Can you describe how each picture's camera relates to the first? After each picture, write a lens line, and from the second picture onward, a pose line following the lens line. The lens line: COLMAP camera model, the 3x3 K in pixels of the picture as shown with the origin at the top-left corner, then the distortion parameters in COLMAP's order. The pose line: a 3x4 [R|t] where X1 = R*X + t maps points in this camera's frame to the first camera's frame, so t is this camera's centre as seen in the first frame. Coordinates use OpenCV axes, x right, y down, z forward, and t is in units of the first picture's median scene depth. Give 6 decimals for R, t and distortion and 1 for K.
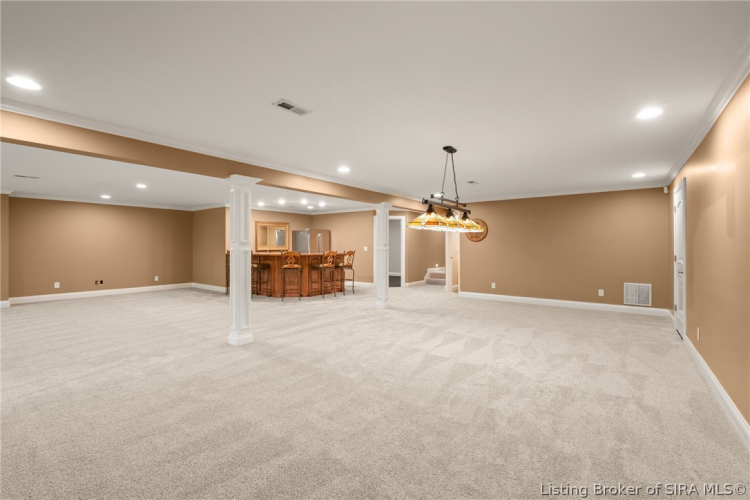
lens RADIAL K [[338.5, 0, 371.1], [0, 338.5, 247.2], [0, 0, 1]] dist [0.000267, -0.000218]
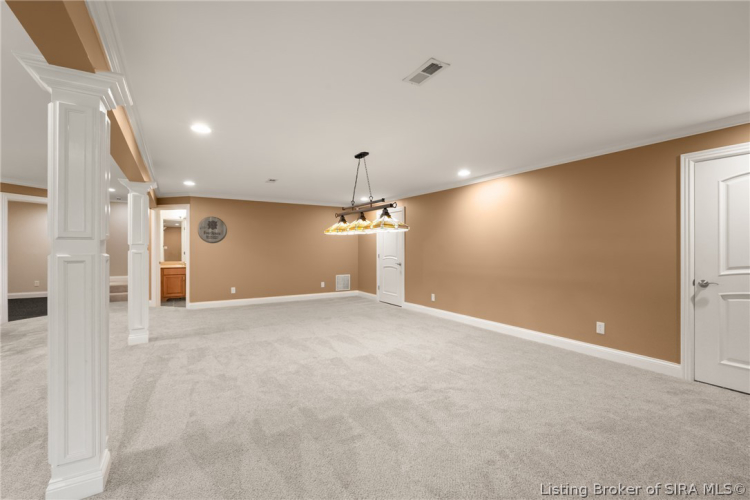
lens RADIAL K [[328.8, 0, 387.6], [0, 328.8, 251.3], [0, 0, 1]] dist [-0.000408, -0.000135]
pose [[0.346329, -0.006868, 0.938088, -0.429656], [0.000661, 0.999975, 0.007077, -0.000806], [-0.938113, -0.001831, 0.346325, 0.358052]]
